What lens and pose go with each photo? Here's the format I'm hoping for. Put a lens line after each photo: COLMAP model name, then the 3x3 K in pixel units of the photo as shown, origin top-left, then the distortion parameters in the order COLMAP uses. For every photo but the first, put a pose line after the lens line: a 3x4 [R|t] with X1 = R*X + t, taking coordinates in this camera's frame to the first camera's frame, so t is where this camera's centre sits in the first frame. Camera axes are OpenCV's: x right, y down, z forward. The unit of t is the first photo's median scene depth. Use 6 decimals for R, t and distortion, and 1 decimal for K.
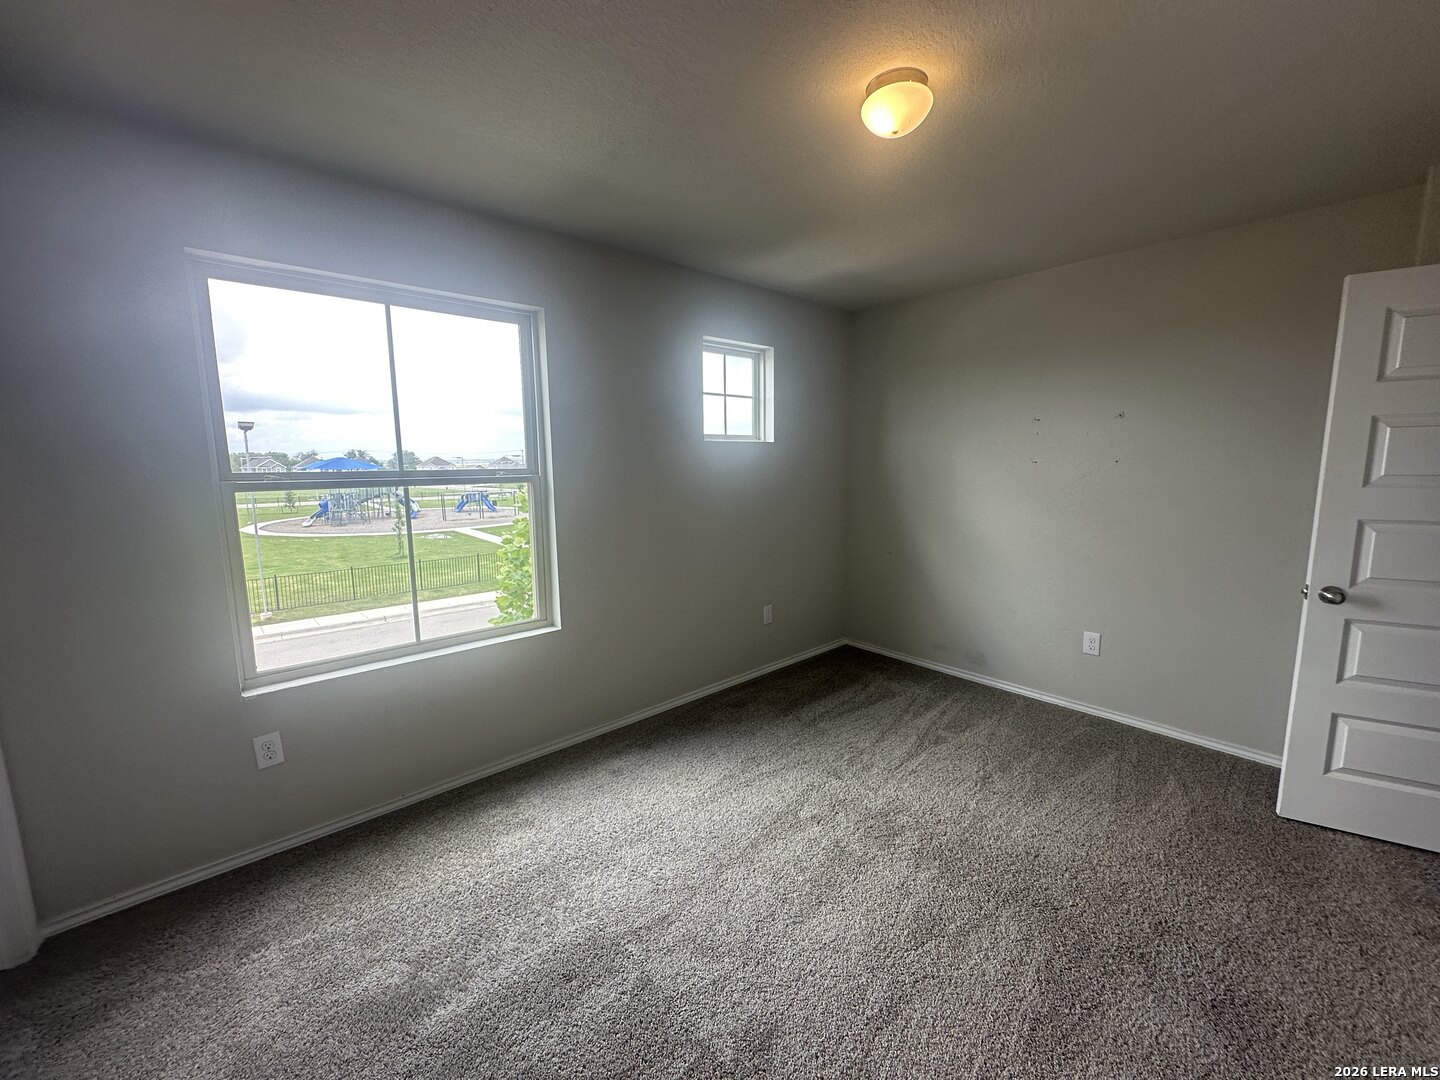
lens RADIAL K [[574.2, 0, 720.0], [0, 574.2, 540.0], [0, 0, 1]] dist [-0.011048, -0.000008]
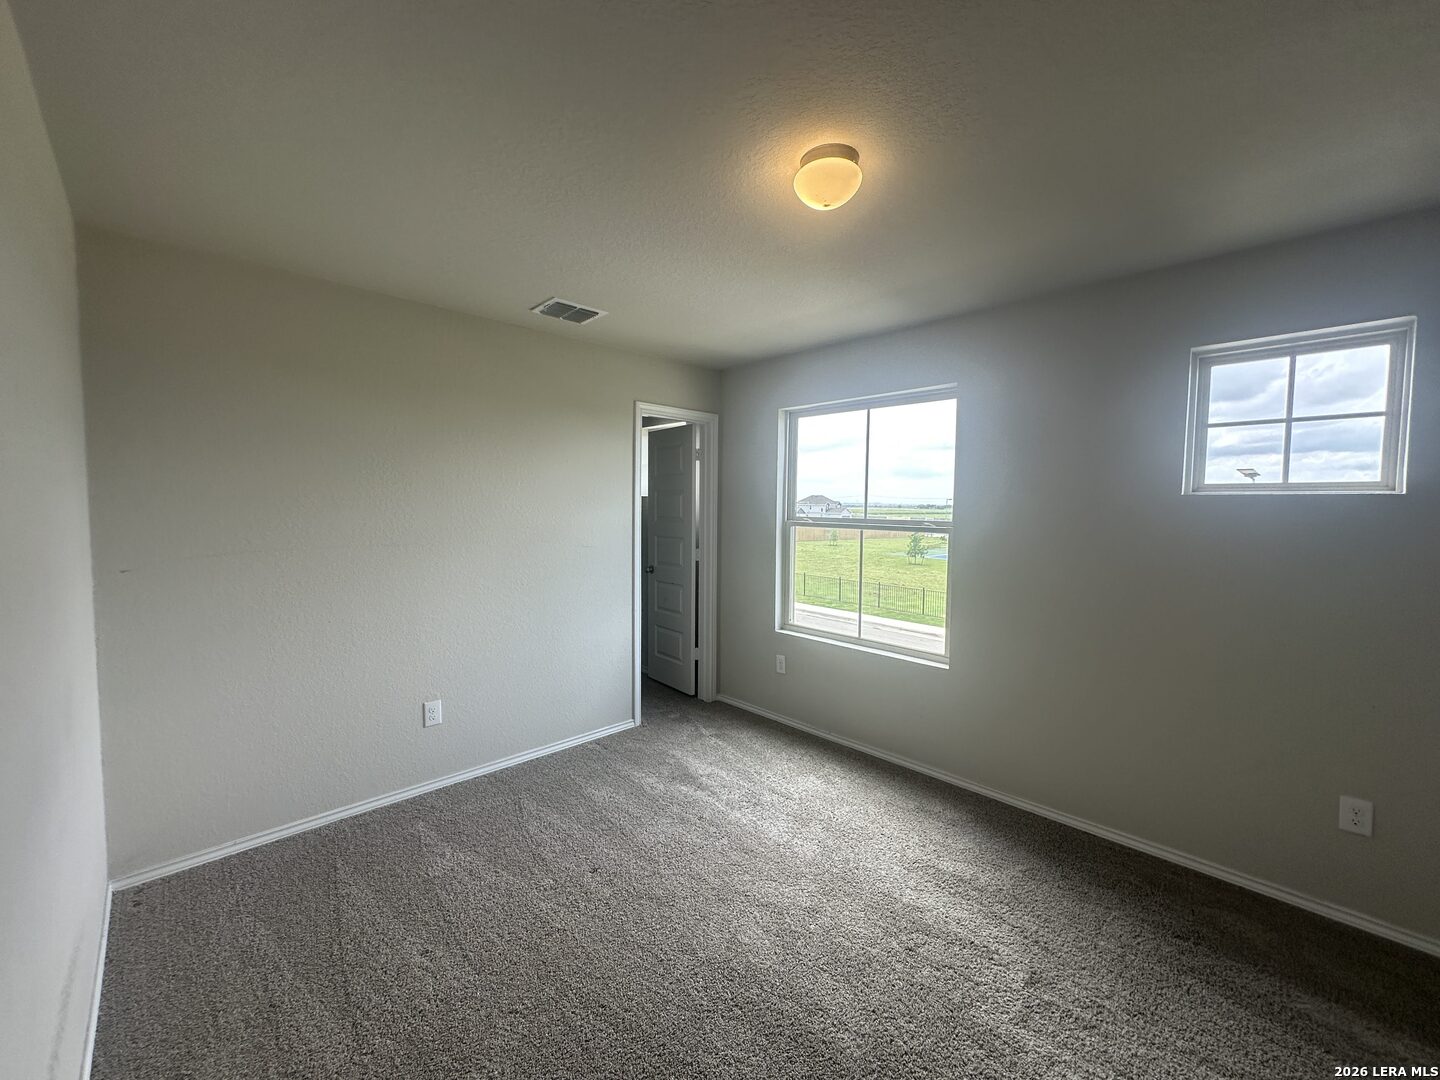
lens RADIAL K [[574.2, 0, 720.0], [0, 574.2, 540.0], [0, 0, 1]] dist [-0.011048, -0.000008]
pose [[0.041087, 0.071086, -0.996624, 0.873212], [-0.150754, 0.986488, 0.064148, -0.101932], [0.987717, 0.147610, 0.051248, 0.543913]]
